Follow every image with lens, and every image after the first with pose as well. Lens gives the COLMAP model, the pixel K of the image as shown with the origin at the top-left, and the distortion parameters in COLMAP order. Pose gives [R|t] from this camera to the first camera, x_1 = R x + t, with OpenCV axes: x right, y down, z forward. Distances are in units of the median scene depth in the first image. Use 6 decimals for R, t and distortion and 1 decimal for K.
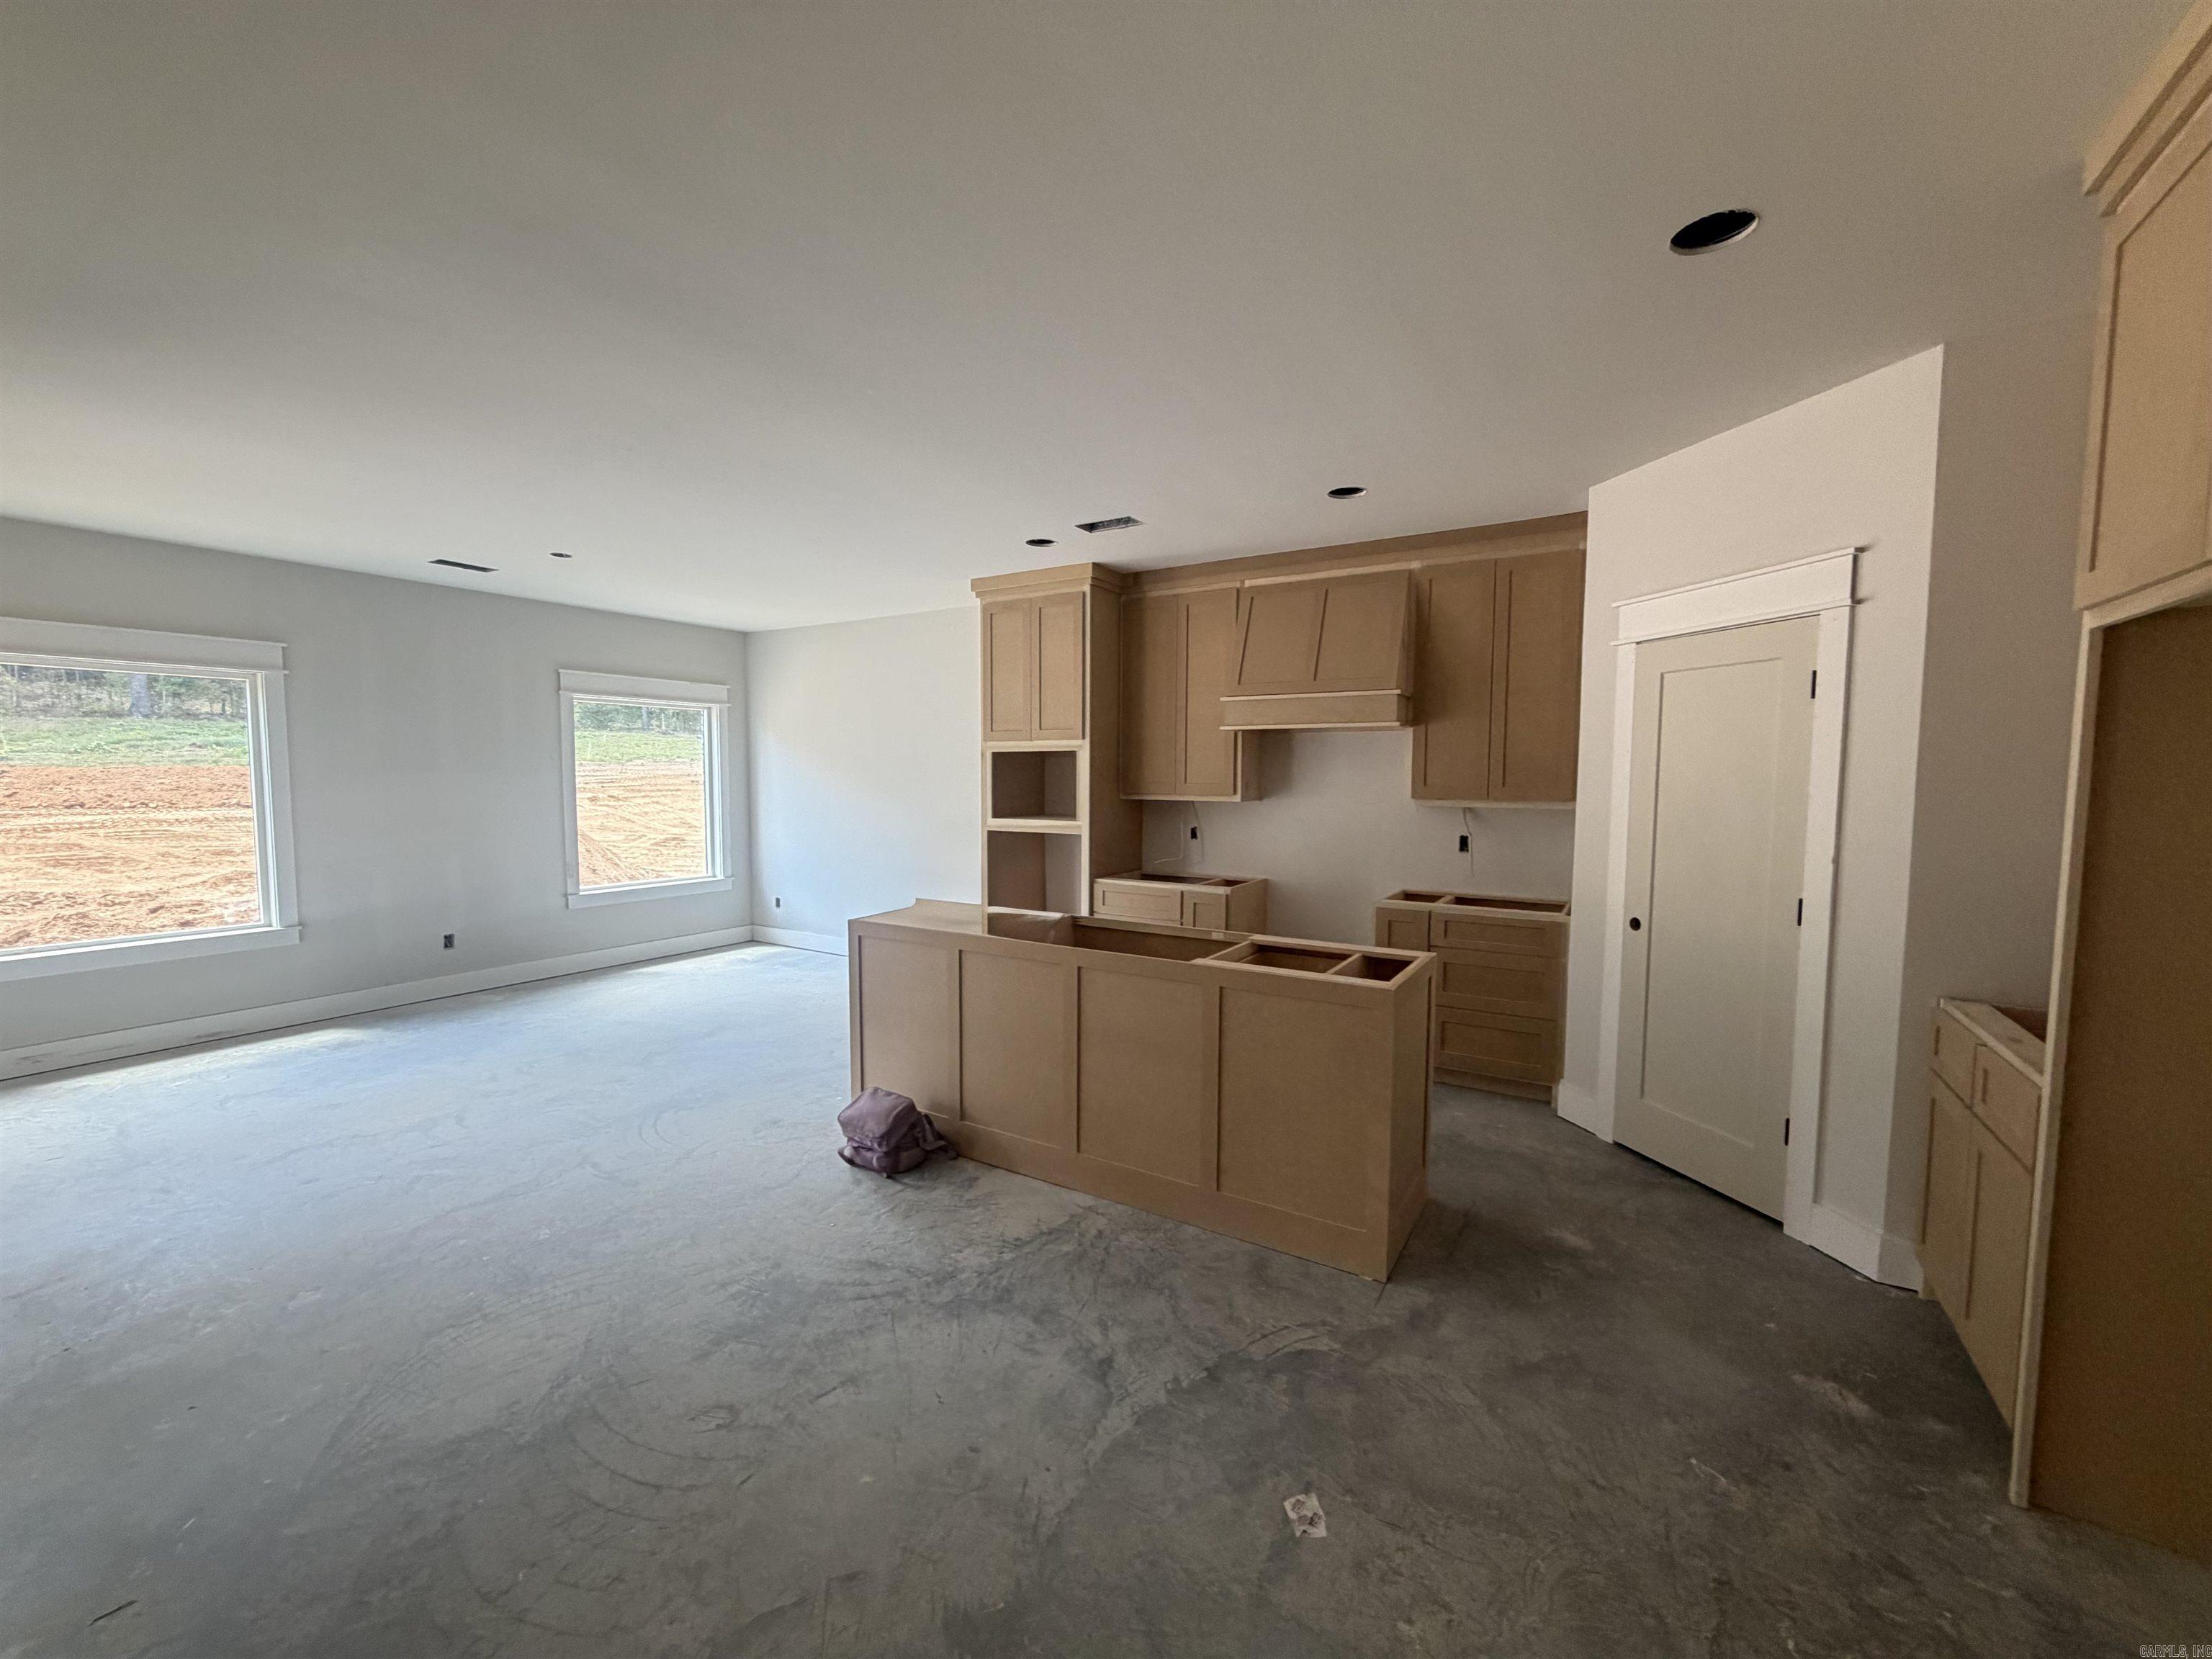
lens RADIAL K [[884.1, 0, 1099.2], [0, 884.1, 830.7], [0, 0, 1]] dist [0.000680, 0.000146]
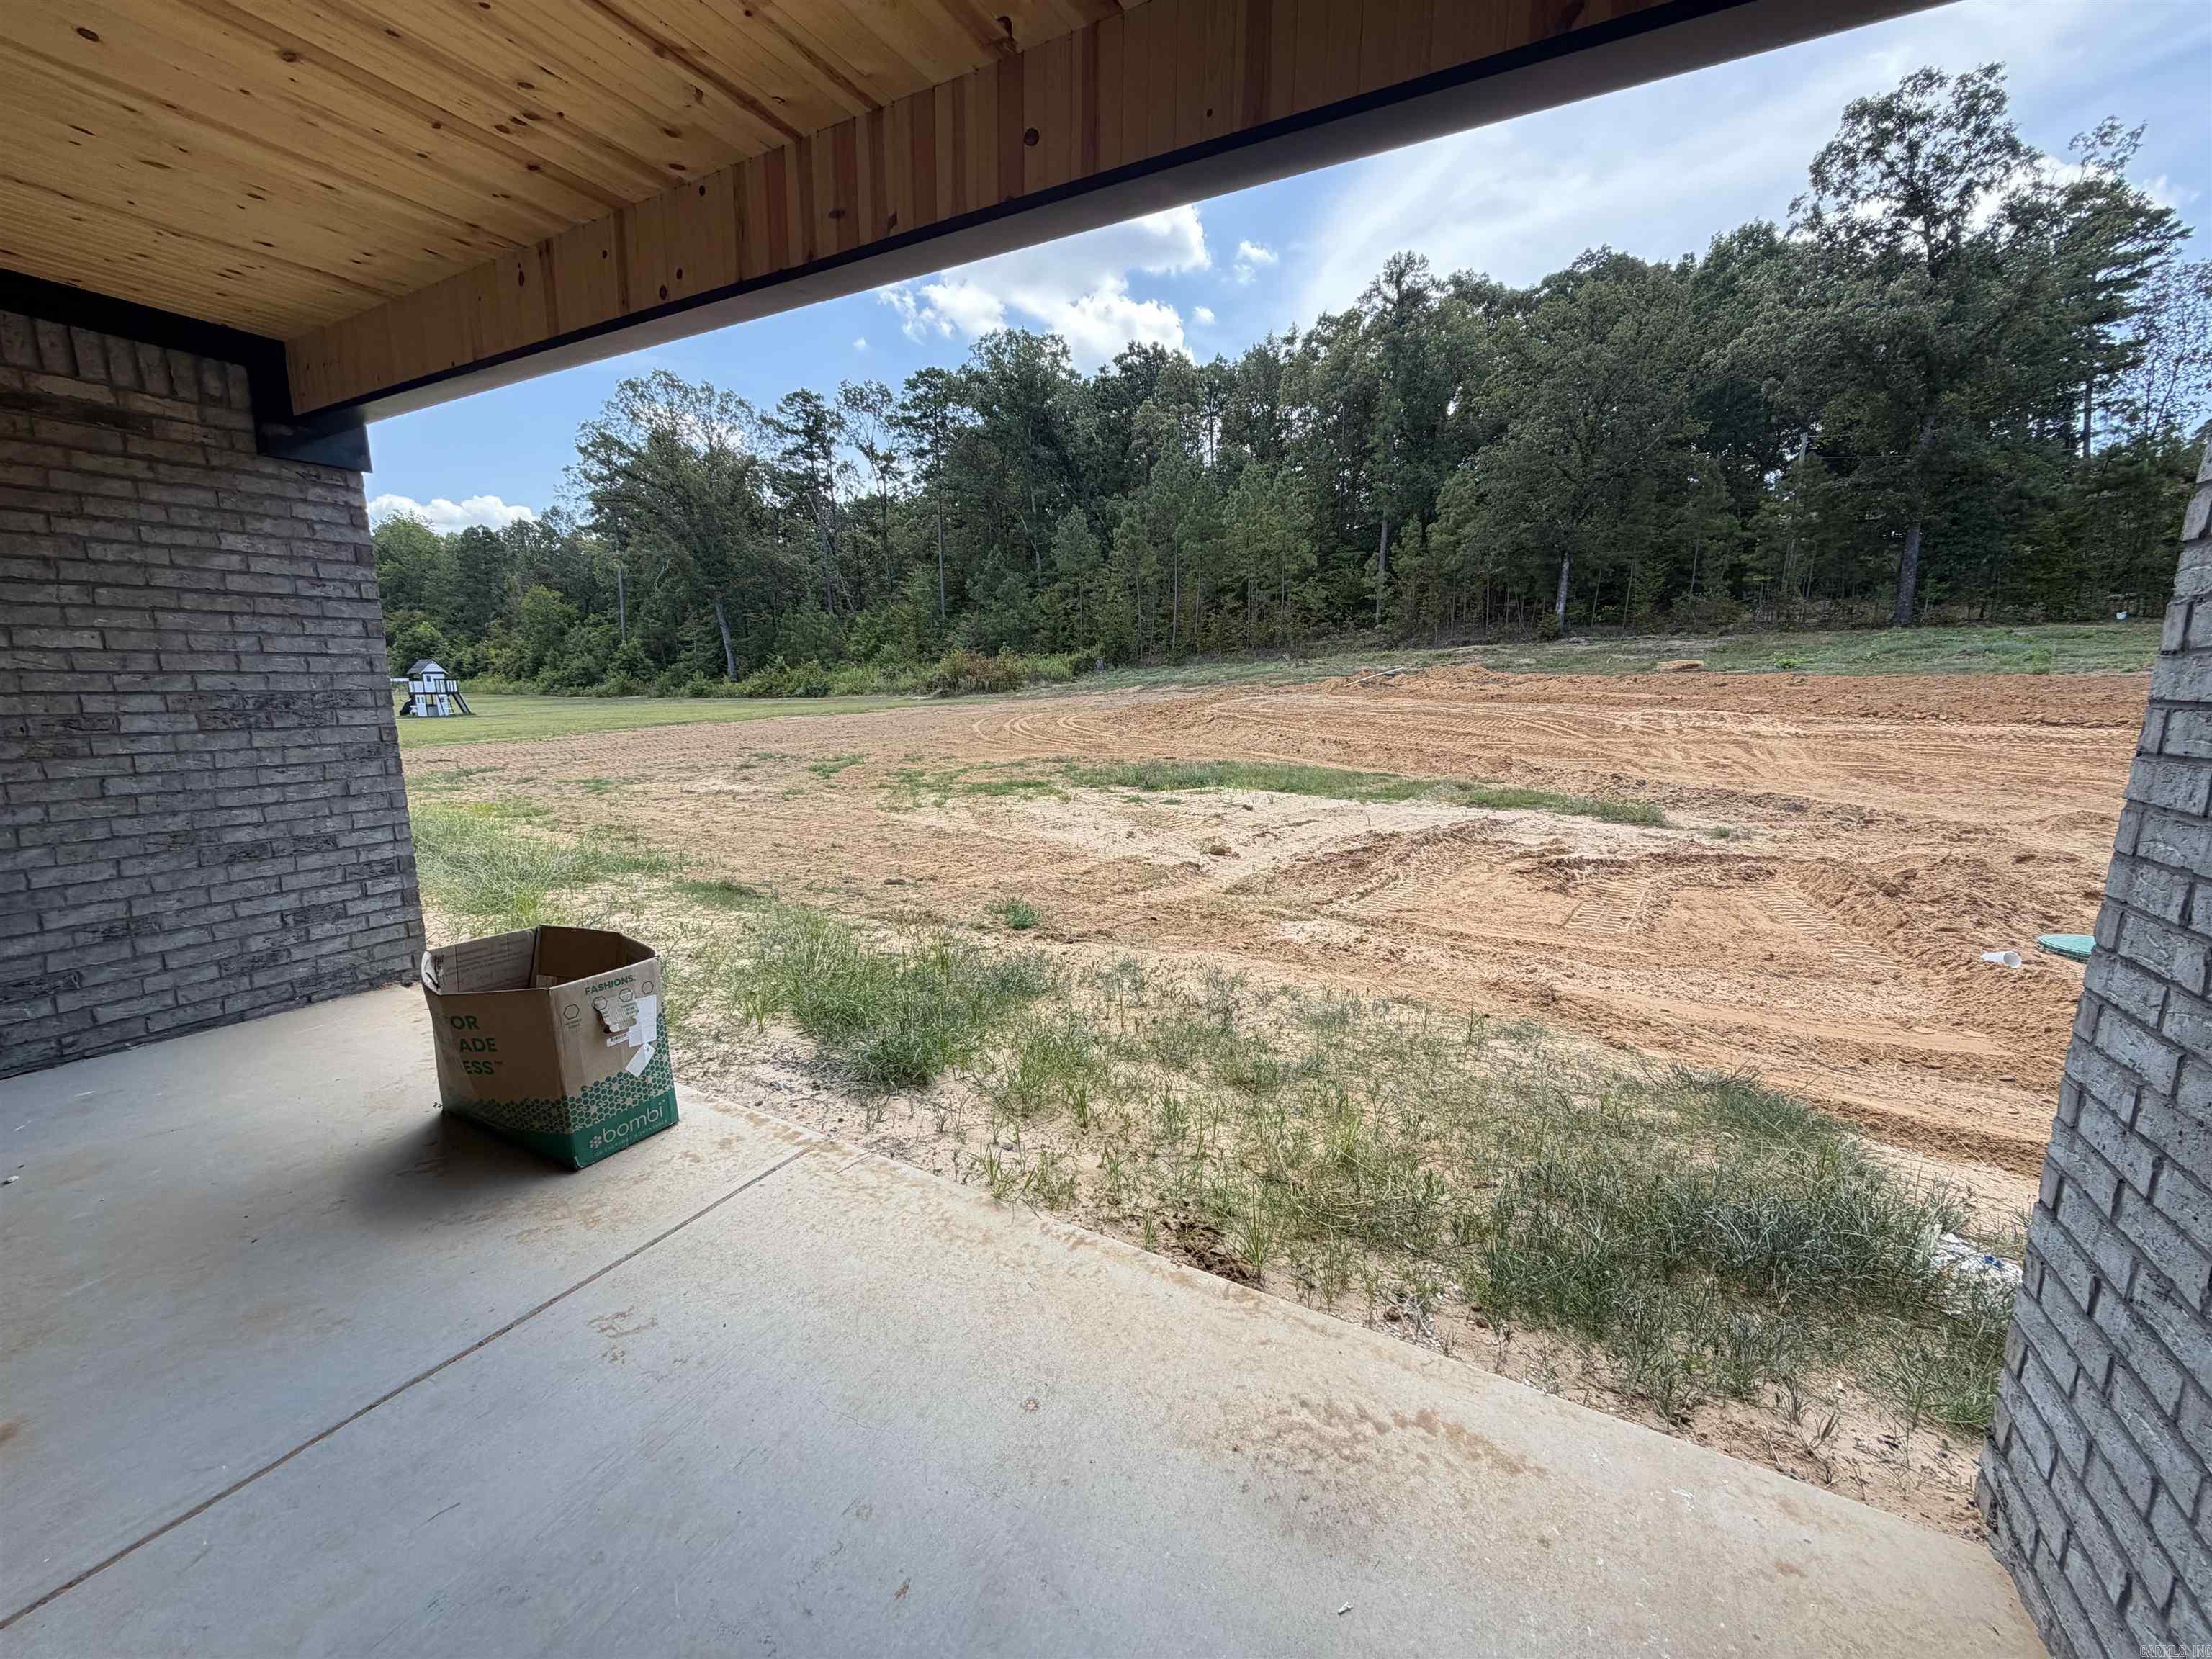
lens RADIAL K [[884.1, 0, 1090.5], [0, 884.1, 833.4], [0, 0, 1]] dist [0.000680, 0.000146]
pose [[0.044731, 0.173607, -0.983799, -0.909203], [-0.075629, 0.982547, 0.169948, 0.000317], [0.996132, 0.066802, 0.057080, 0.415593]]
